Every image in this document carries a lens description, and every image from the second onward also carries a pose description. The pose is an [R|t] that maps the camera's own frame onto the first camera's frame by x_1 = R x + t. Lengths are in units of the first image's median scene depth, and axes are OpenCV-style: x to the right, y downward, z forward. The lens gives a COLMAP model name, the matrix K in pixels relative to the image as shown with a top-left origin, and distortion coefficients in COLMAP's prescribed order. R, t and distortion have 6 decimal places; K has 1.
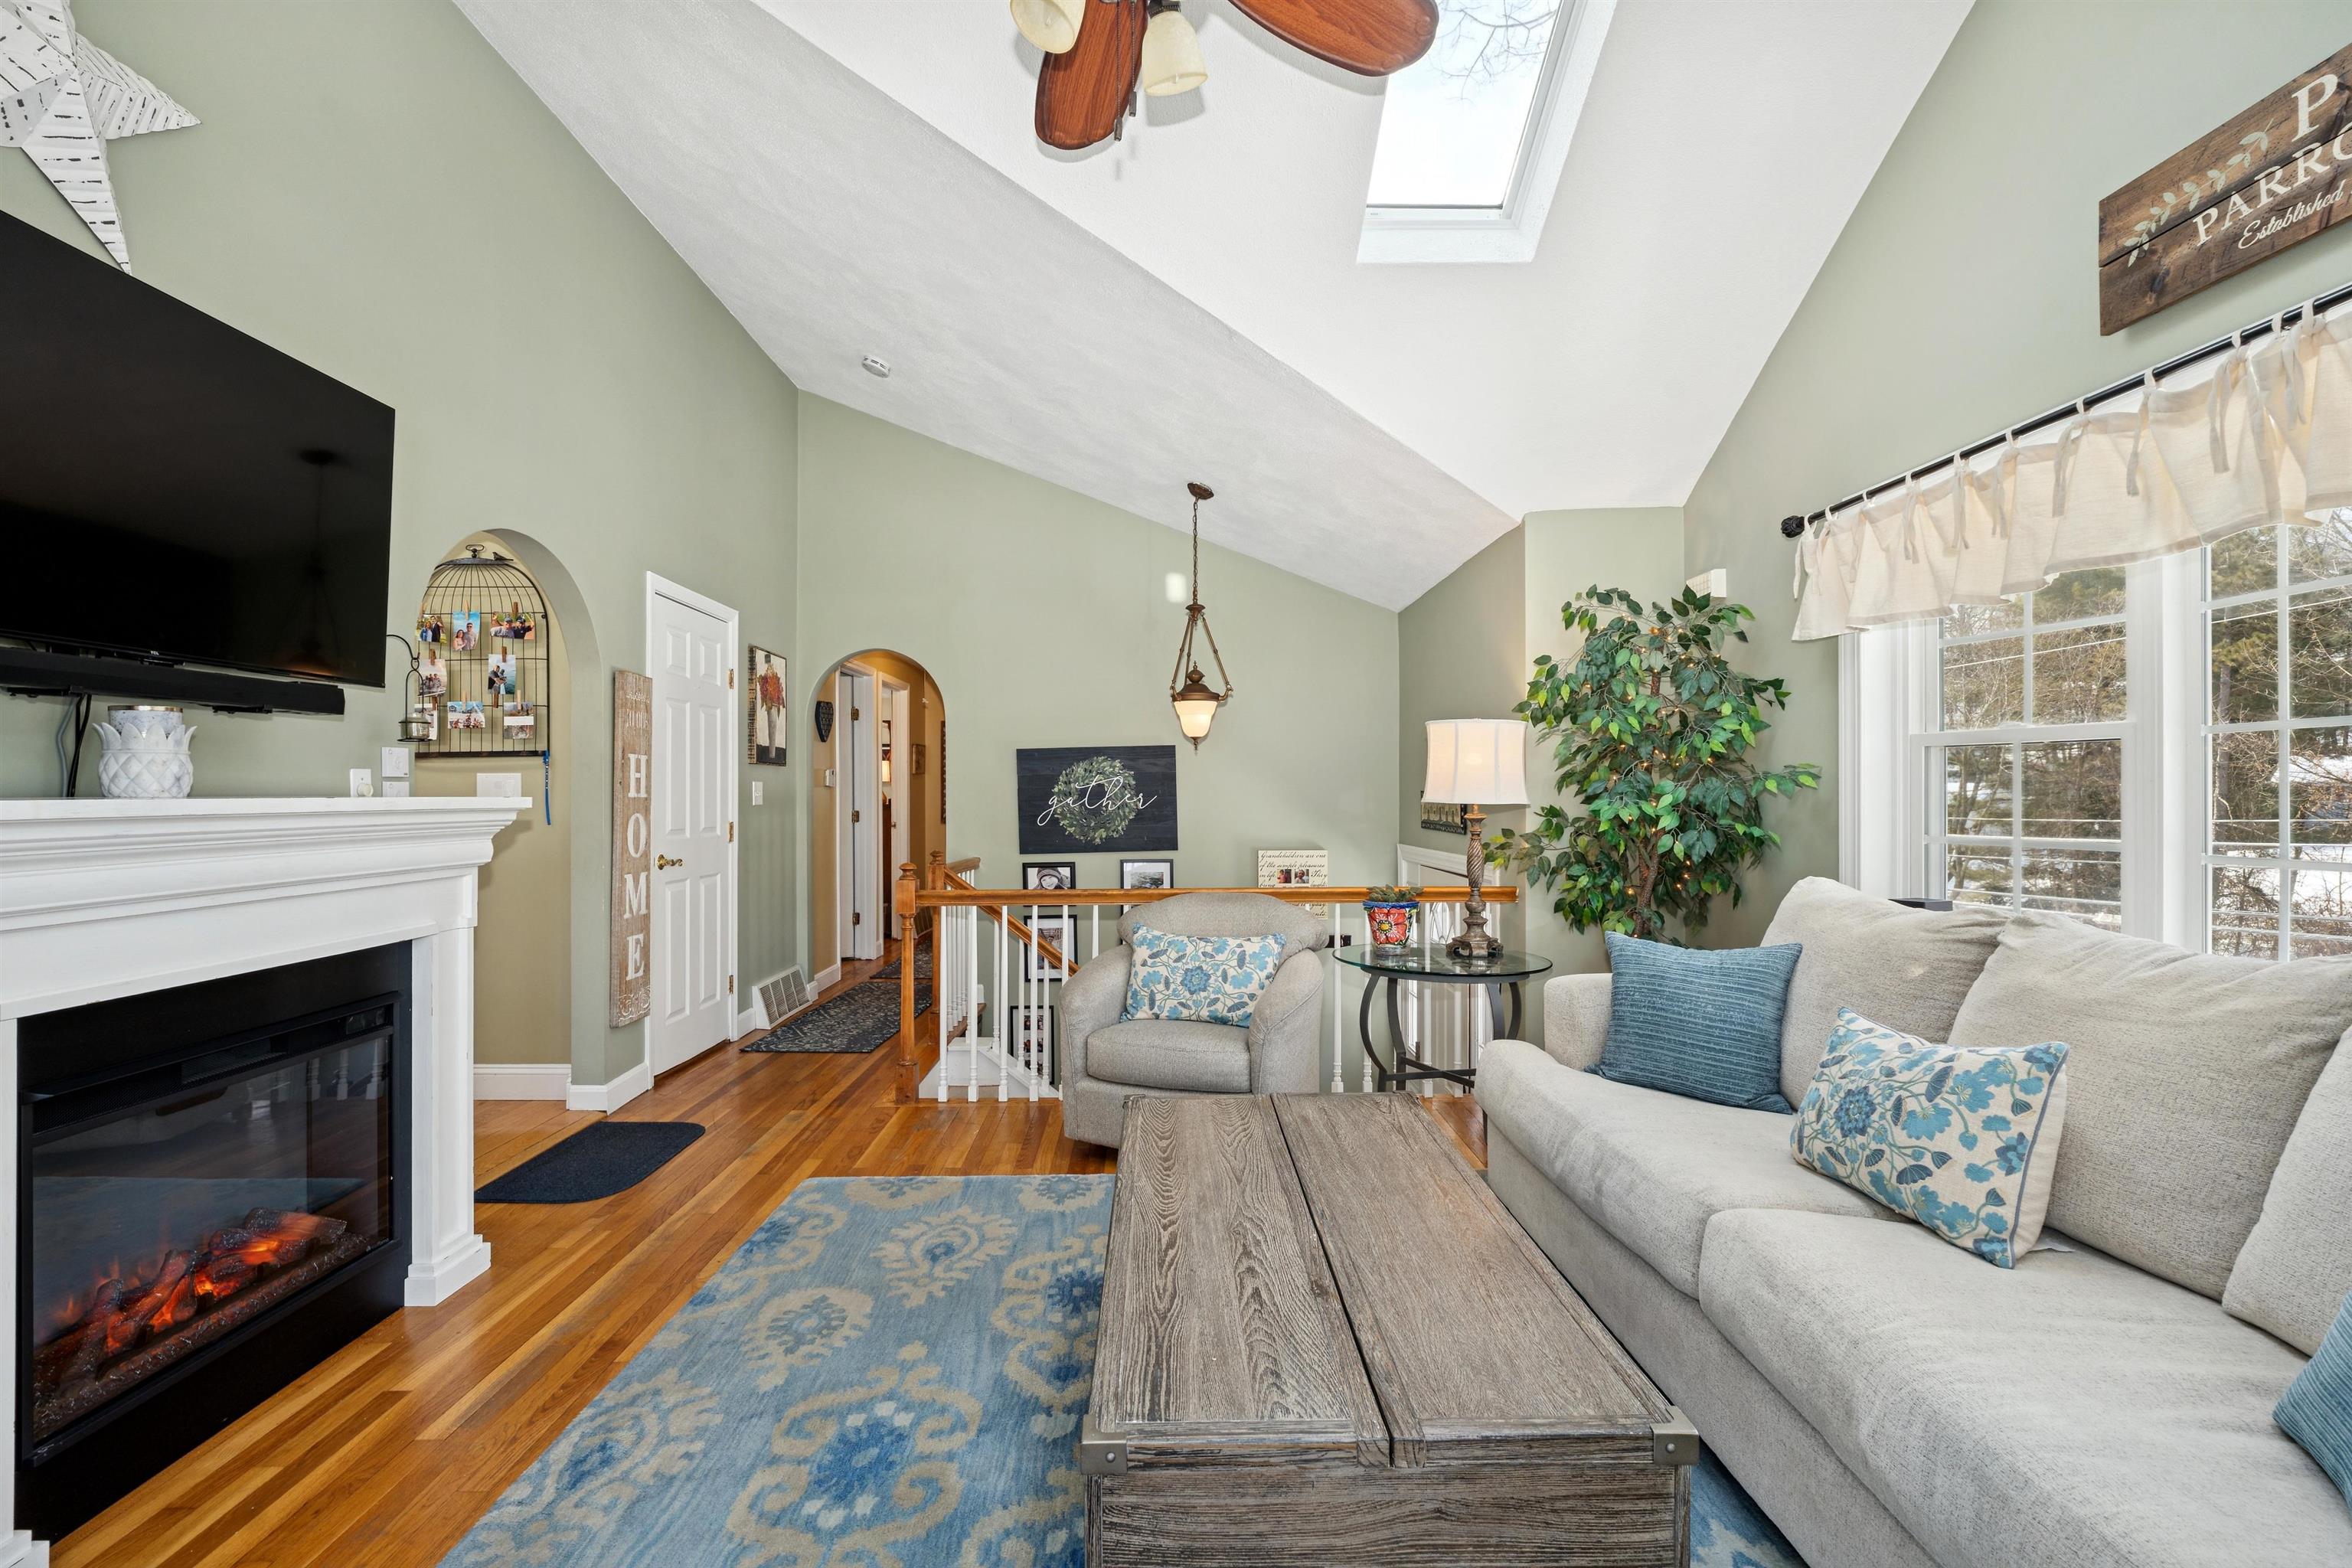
lens RADIAL K [[1044.3, 0, 1178.4], [0, 1044.3, 795.9], [0, 0, 1]] dist [-0.013462, 0.003873]
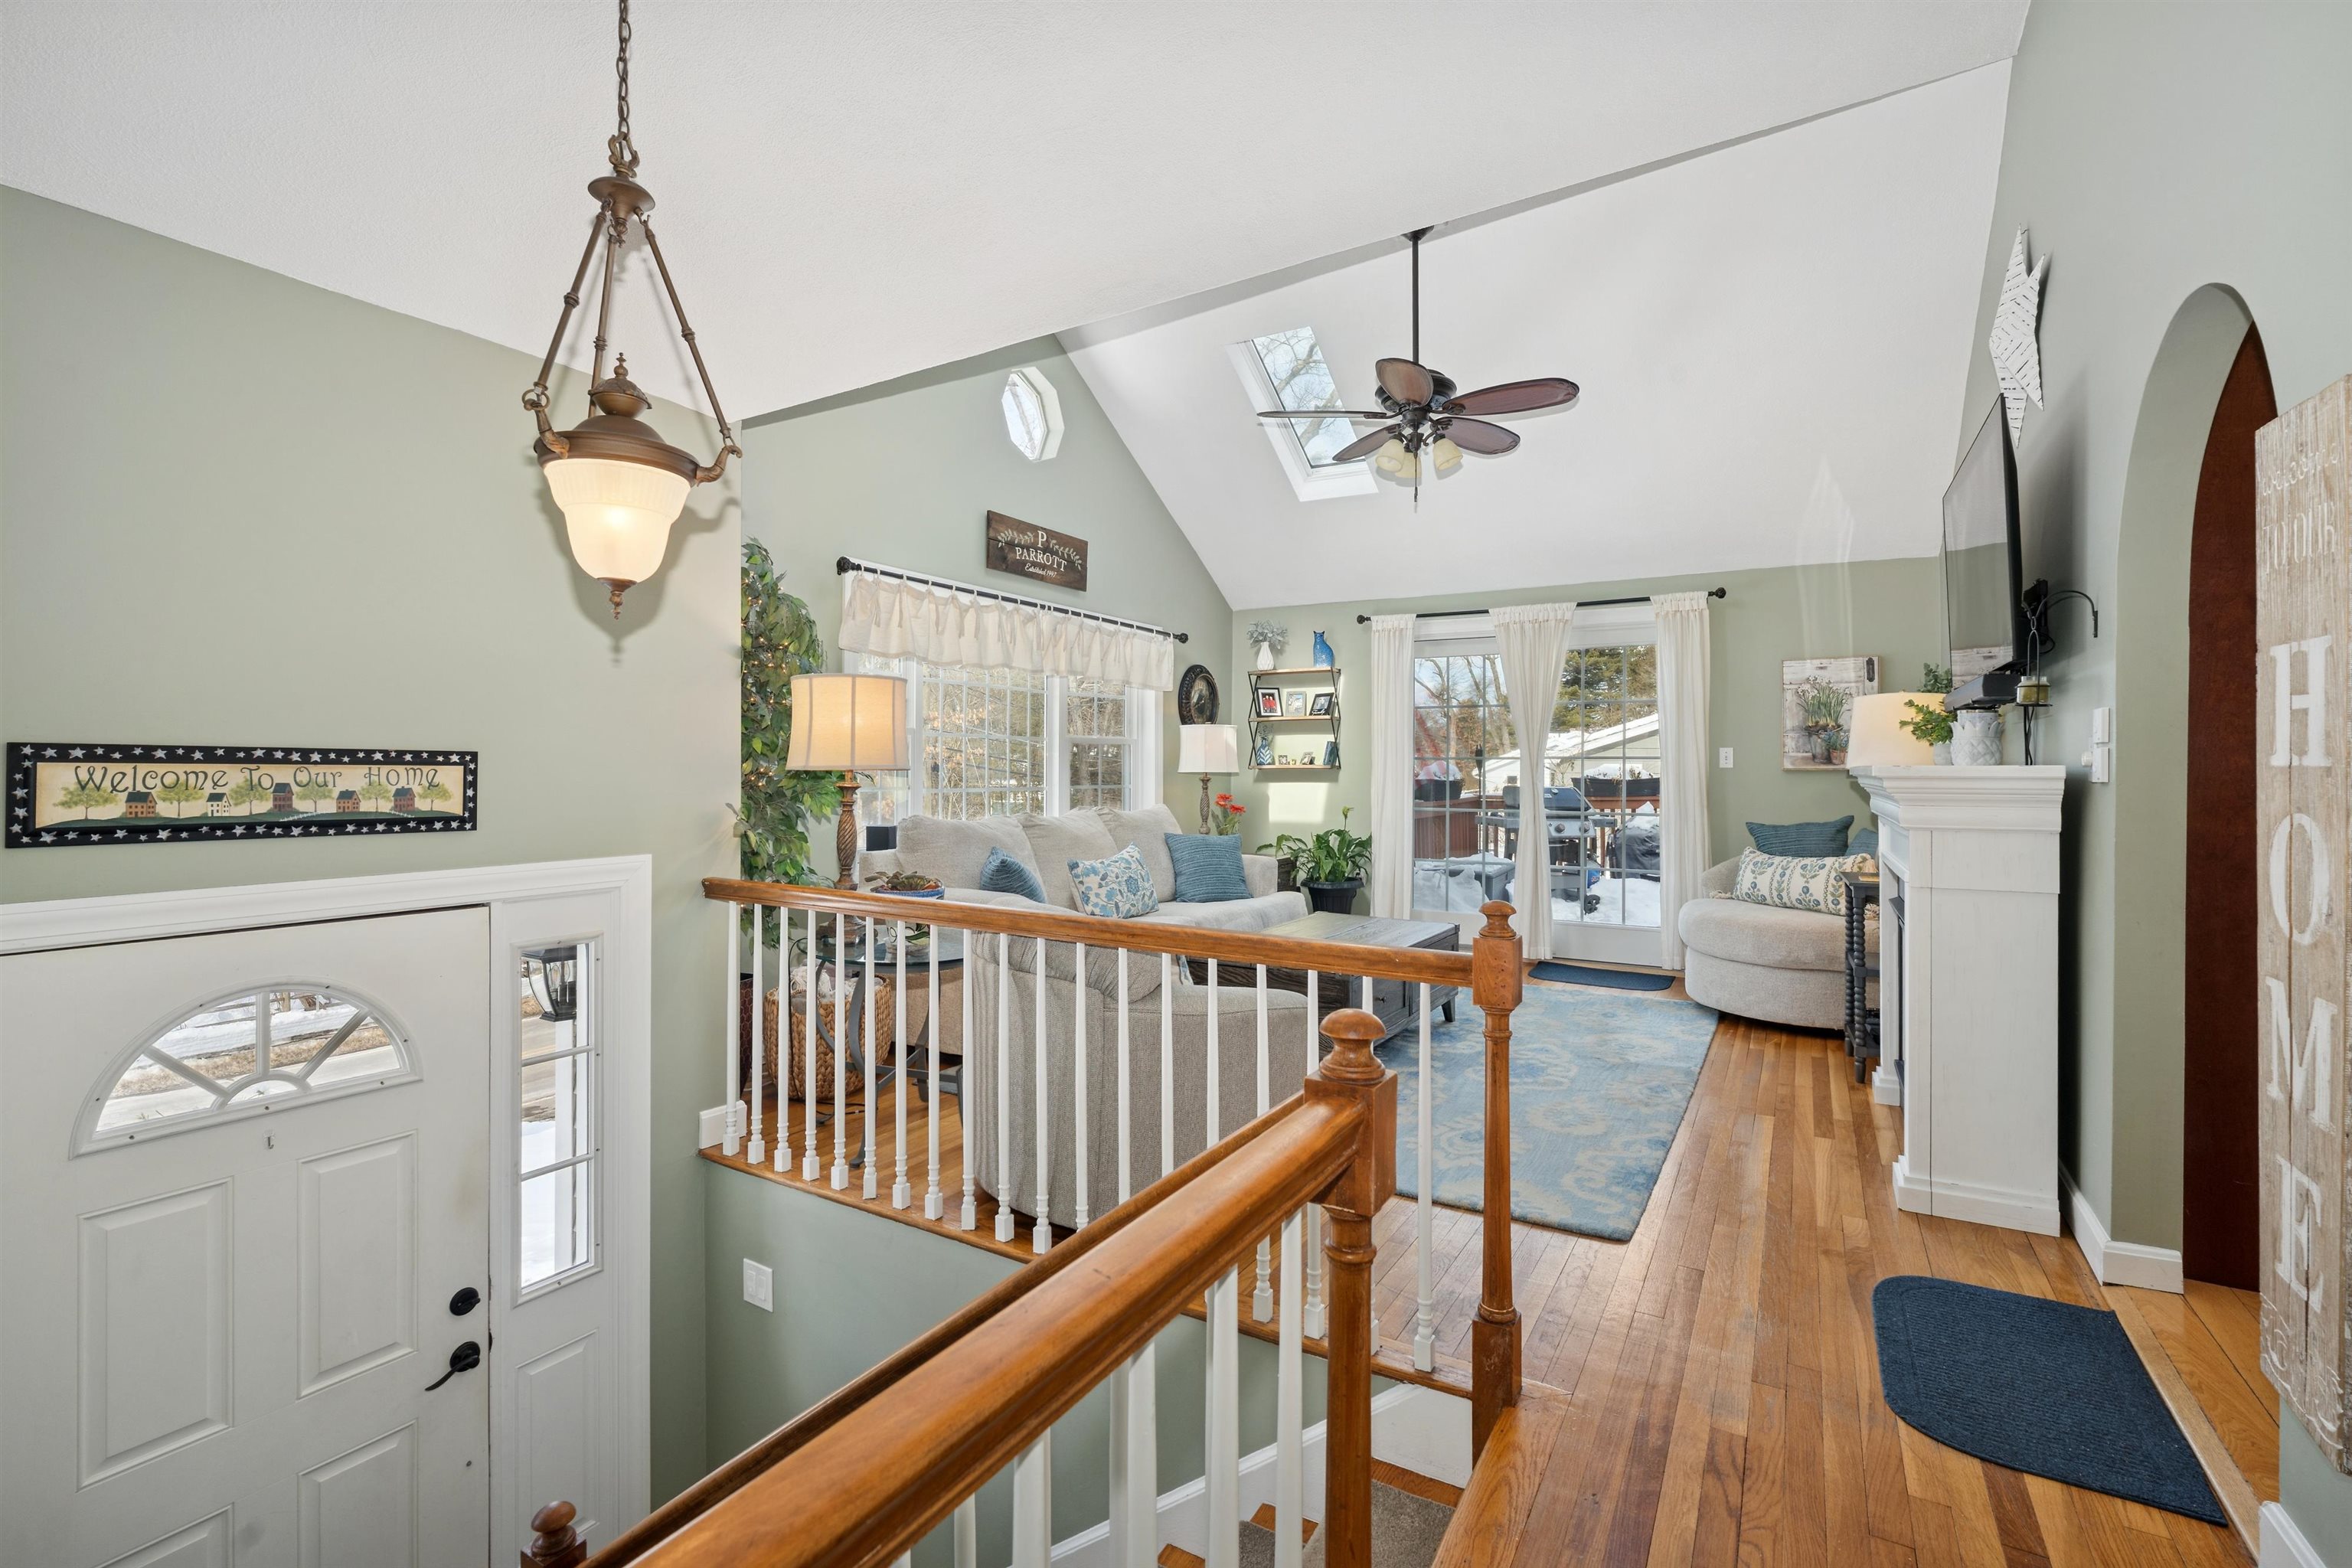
lens RADIAL K [[1053.4, 0, 1182.6], [0, 1053.4, 762.5], [0, 0, 1]] dist [-0.008420, 0.000755]
pose [[-0.853396, -0.001758, 0.521261, -0.465389], [-0.003222, 0.999993, -0.001903, 0.001978], [-0.521254, -0.003303, -0.853395, 1.788482]]
